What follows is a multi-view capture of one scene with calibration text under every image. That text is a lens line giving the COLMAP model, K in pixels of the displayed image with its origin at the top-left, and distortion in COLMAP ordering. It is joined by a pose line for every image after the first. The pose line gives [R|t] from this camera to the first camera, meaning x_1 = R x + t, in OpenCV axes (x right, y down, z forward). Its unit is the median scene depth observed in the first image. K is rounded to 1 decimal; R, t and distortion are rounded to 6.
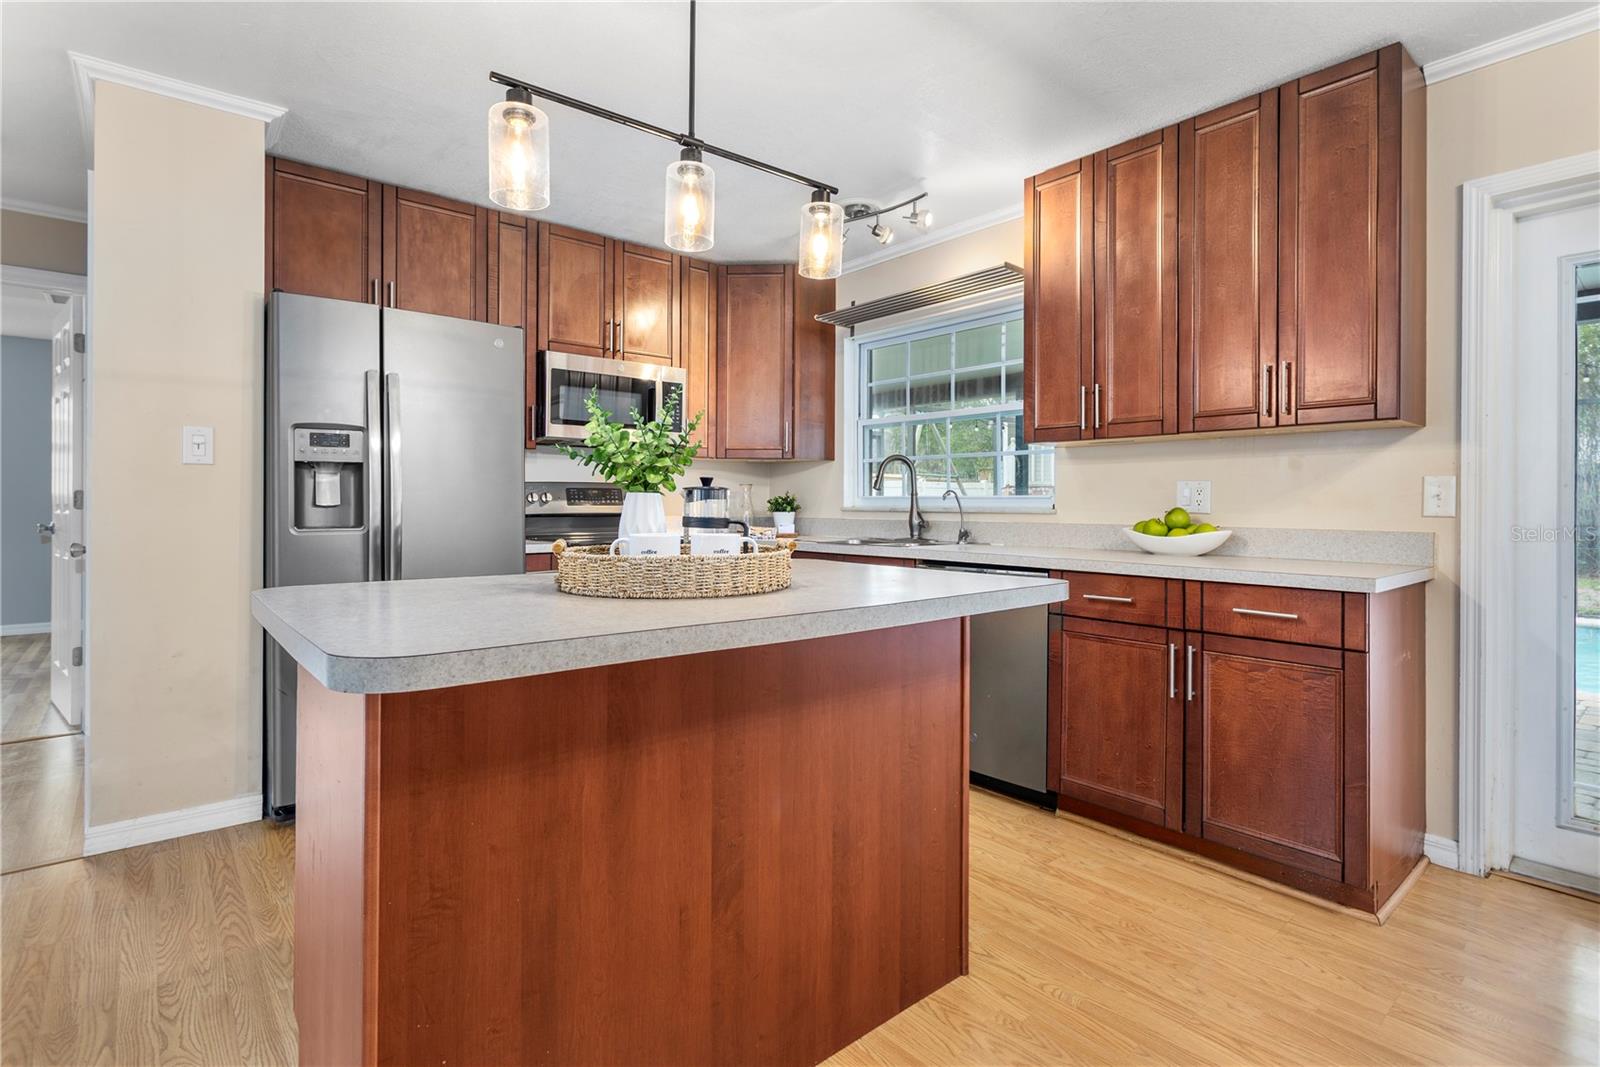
lens RADIAL K [[773.7, 0, 798.1], [0, 773.7, 505.0], [0, 0, 1]] dist [-0.002062, 0.001535]
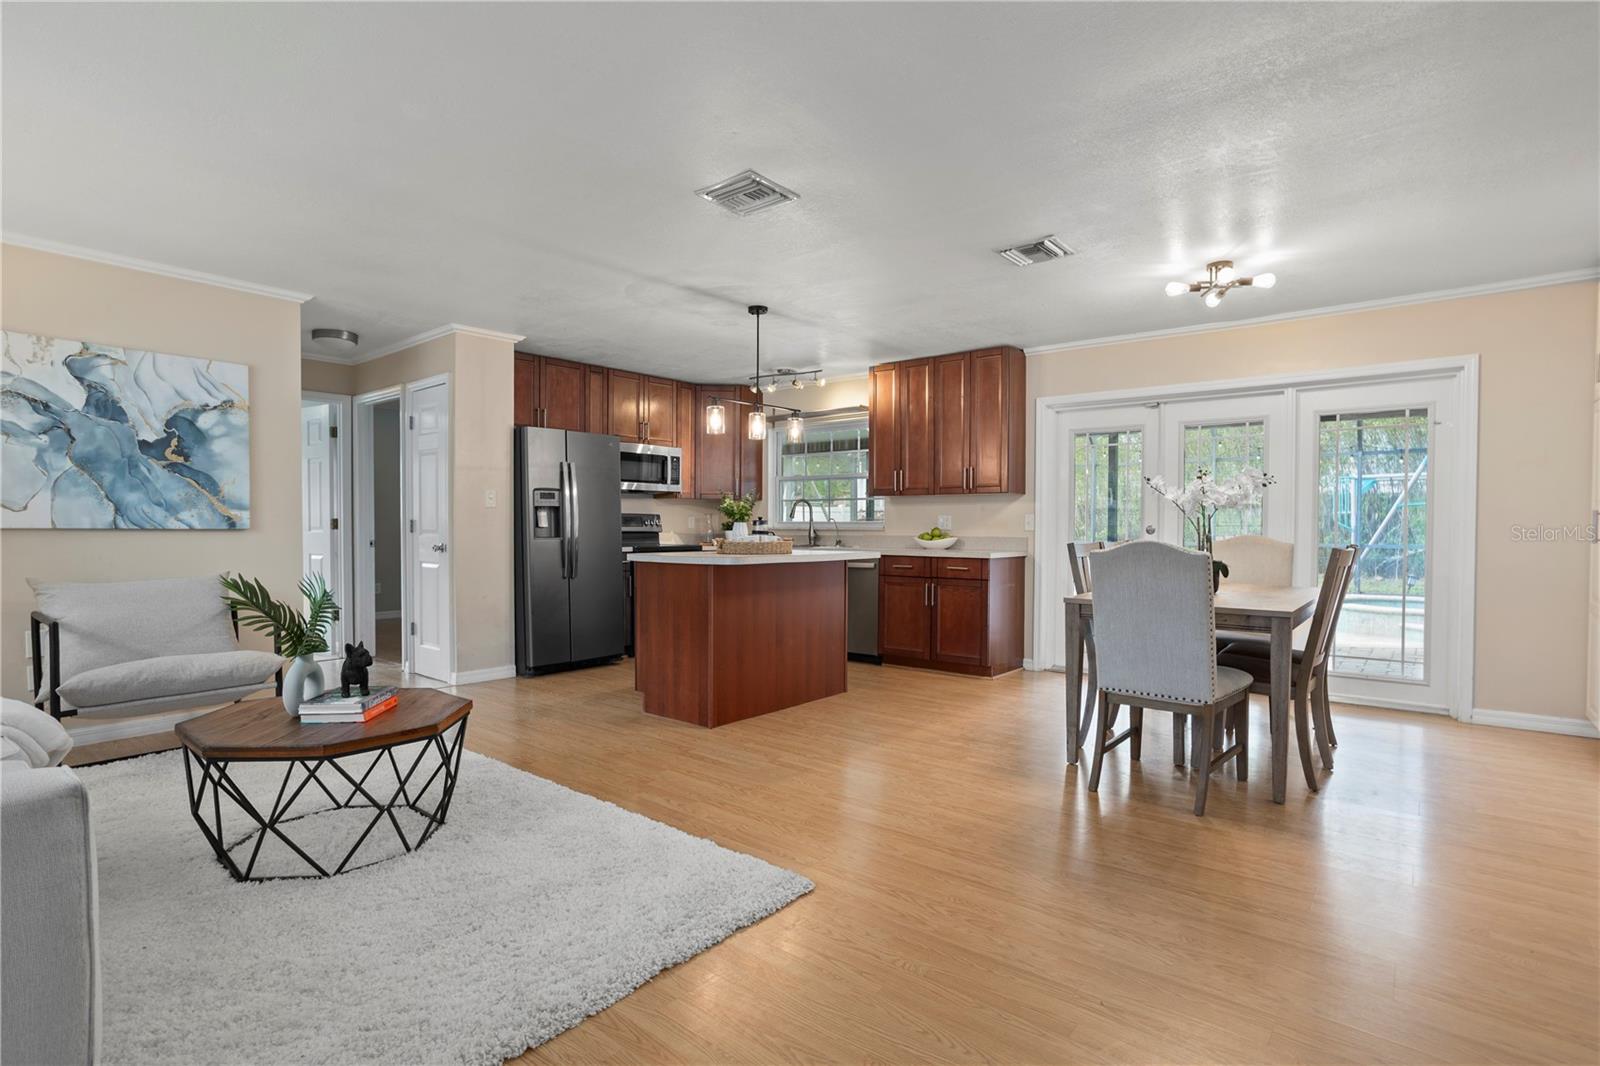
lens RADIAL K [[780.8, 0, 804.4], [0, 780.8, 543.5], [0, 0, 1]] dist [-0.048114, 0.033490]
pose [[0.982236, -0.005691, 0.187565, -0.309158], [0.001485, 0.999744, 0.022557, -0.001332], [-0.187645, -0.021877, 0.981993, -1.168465]]
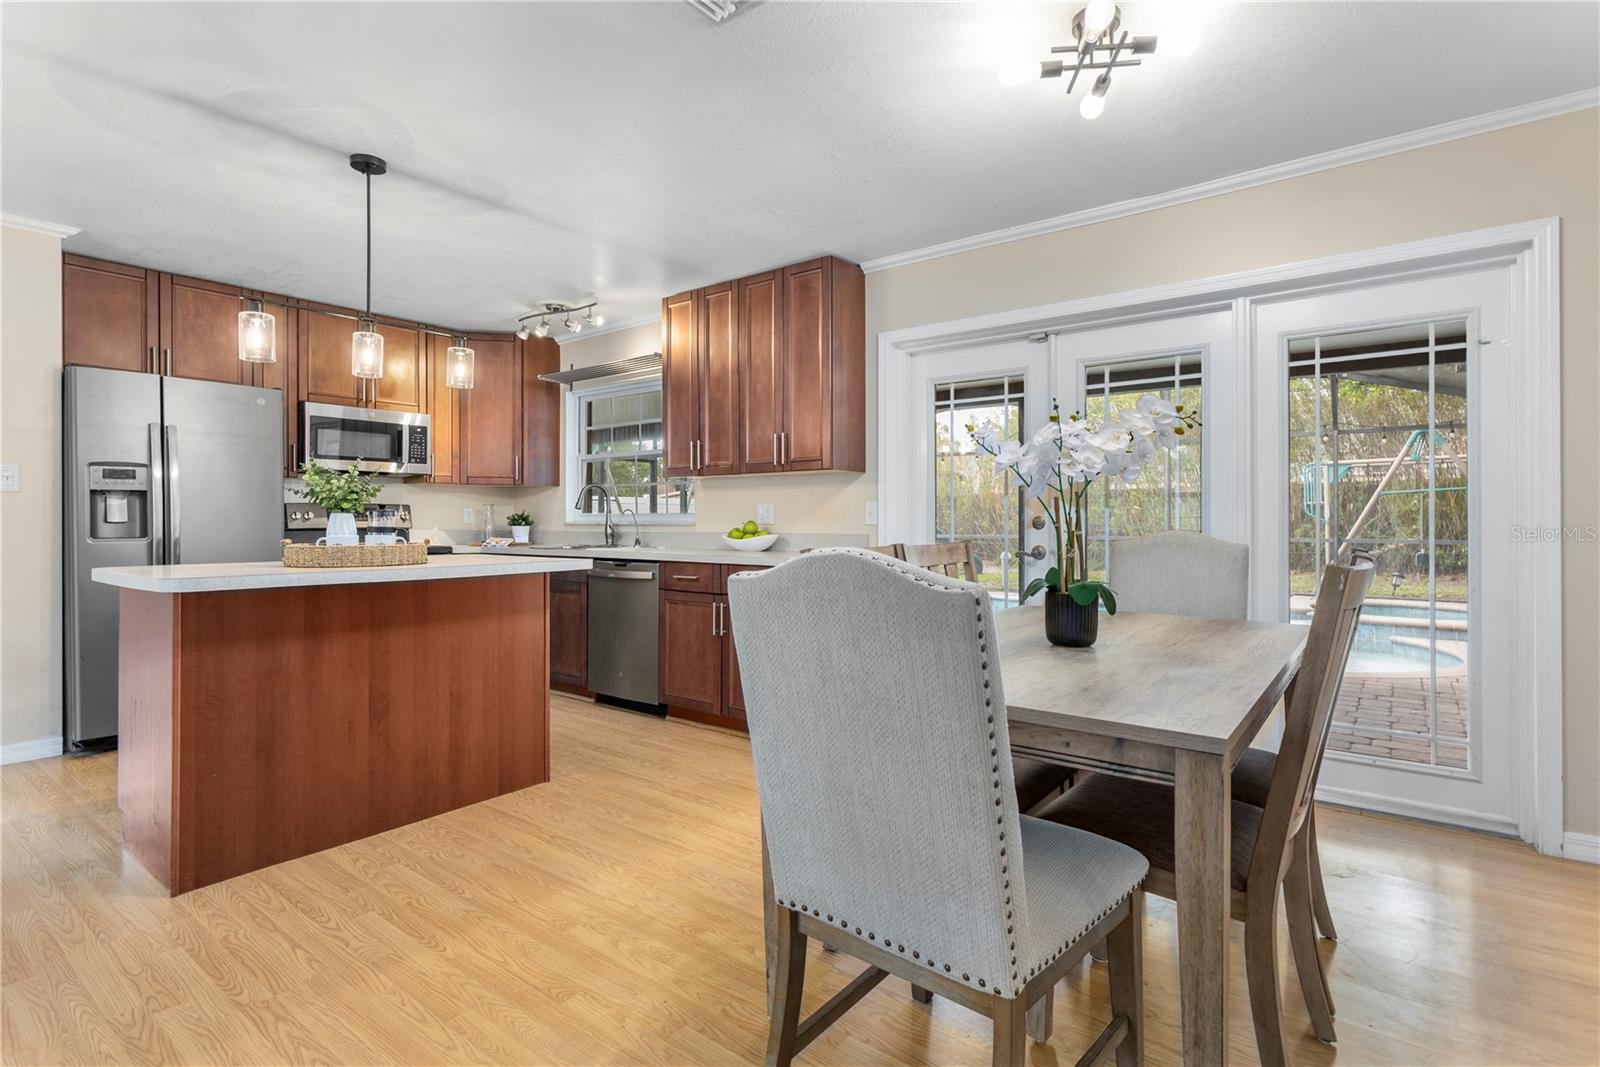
lens RADIAL K [[772.6, 0, 798.6], [0, 772.6, 521.8], [0, 0, 1]] dist [0.001065, 0.000921]
pose [[0.977137, -0.005006, 0.212551, 0.270023], [0.004795, 0.999987, 0.001504, 0.003945], [-0.212555, -0.000451, 0.977149, -0.577284]]
